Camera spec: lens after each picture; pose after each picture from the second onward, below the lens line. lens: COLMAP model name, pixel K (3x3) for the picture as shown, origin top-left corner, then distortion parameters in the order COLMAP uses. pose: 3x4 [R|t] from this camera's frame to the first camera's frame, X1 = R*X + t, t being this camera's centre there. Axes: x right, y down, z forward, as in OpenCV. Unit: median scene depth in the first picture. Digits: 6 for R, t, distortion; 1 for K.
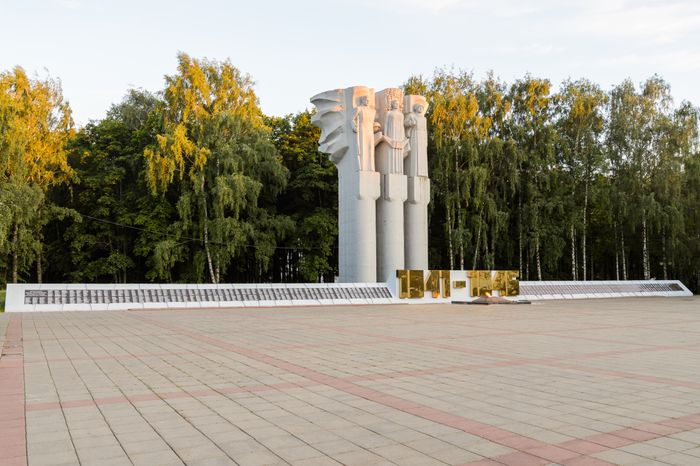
lens RADIAL K [[582.6, 0, 350.9], [0, 582.6, 198.9], [0, 0, 1]] dist [-0.032075, -0.002319]
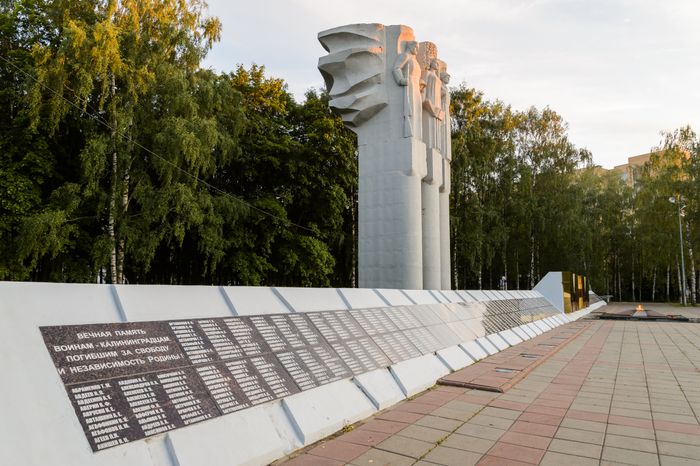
lens RADIAL K [[472.6, 0, 348.9], [0, 472.6, 221.3], [0, 0, 1]] dist [-0.000099, -0.000065]
pose [[0.869375, 0.080617, 0.487533, -0.318232], [-0.079843, 0.996556, -0.022410, 0.073114], [-0.487661, -0.019443, 0.872817, 0.490857]]
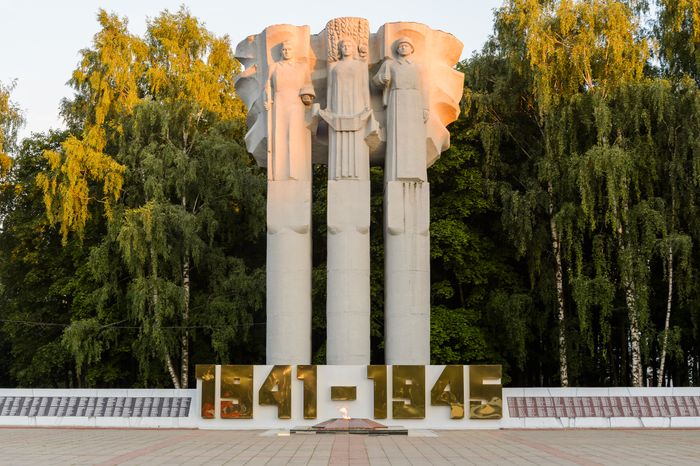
lens RADIAL K [[1015.8, 0, 350.0], [0, 1015.8, 233.0], [0, 0, 1]] dist [-0.045667, -0.078222]
pose [[0.863933, -0.070354, -0.498669, 0.522656], [0.067258, 0.997442, -0.024199, 0.025833], [0.499096, -0.012633, 0.866455, 0.208031]]
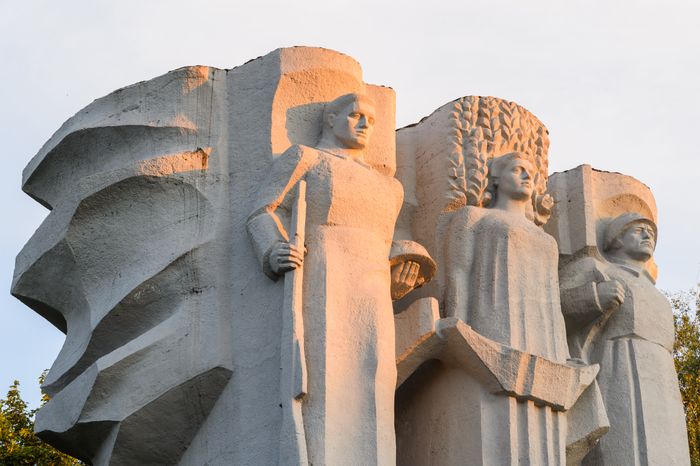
lens RADIAL K [[1687.1, 0, 350.0], [0, 1687.1, 233.0], [0, 0, 1]] dist [-0.077068, -0.359688]
pose [[0.994495, 0.072146, 0.075995, -0.008944], [-0.030689, 0.893968, -0.447078, 0.079023], [-0.100192, 0.442285, 0.891261, 0.560565]]
